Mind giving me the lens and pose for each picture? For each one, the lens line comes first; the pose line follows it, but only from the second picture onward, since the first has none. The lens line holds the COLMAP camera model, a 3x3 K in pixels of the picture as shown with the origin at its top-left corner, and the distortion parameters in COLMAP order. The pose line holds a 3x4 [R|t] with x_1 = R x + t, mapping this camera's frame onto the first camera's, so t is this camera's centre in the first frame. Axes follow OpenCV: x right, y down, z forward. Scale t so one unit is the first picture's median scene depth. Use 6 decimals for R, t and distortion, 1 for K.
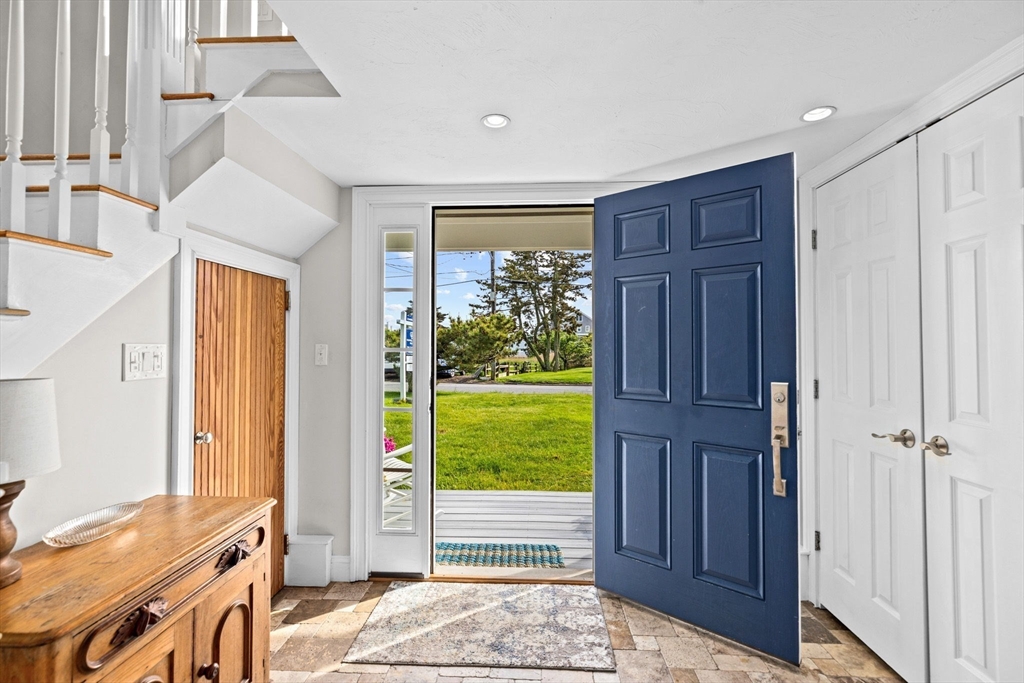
lens RADIAL K [[460.9, 0, 513.0], [0, 460.9, 338.6], [0, 0, 1]] dist [-0.001245, 0.001289]
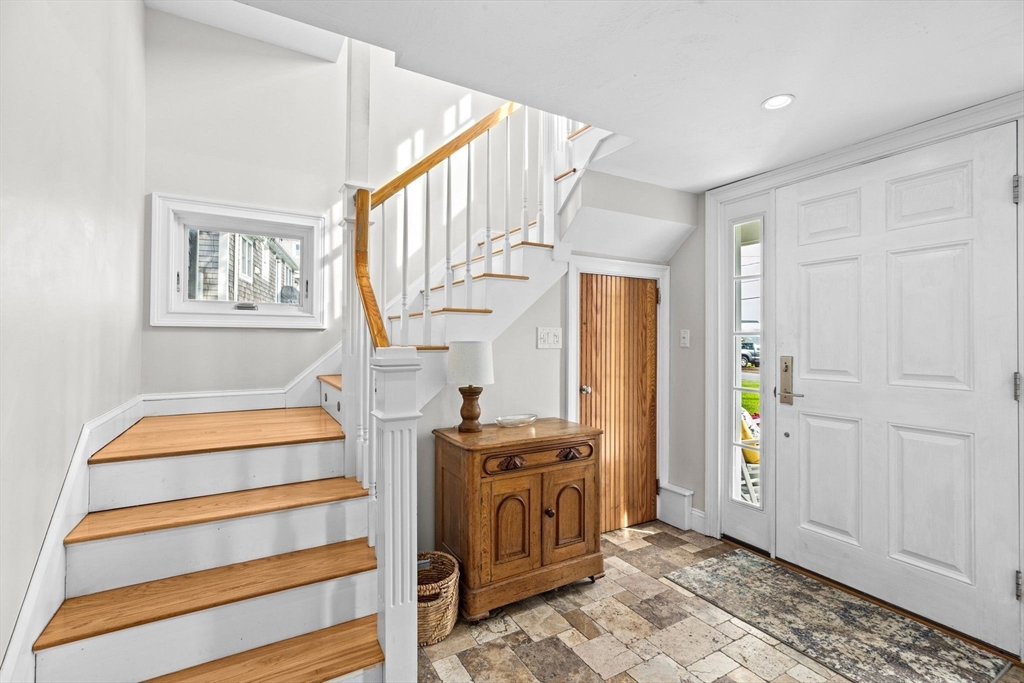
lens RADIAL K [[460.9, 0, 512.8], [0, 460.9, 340.0], [0, 0, 1]] dist [-0.001245, 0.001289]
pose [[0.544248, -0.002344, -0.838921, 0.395199], [0.009295, 0.999952, 0.003236, 0.035107], [0.838873, -0.009559, 0.544243, -0.030189]]
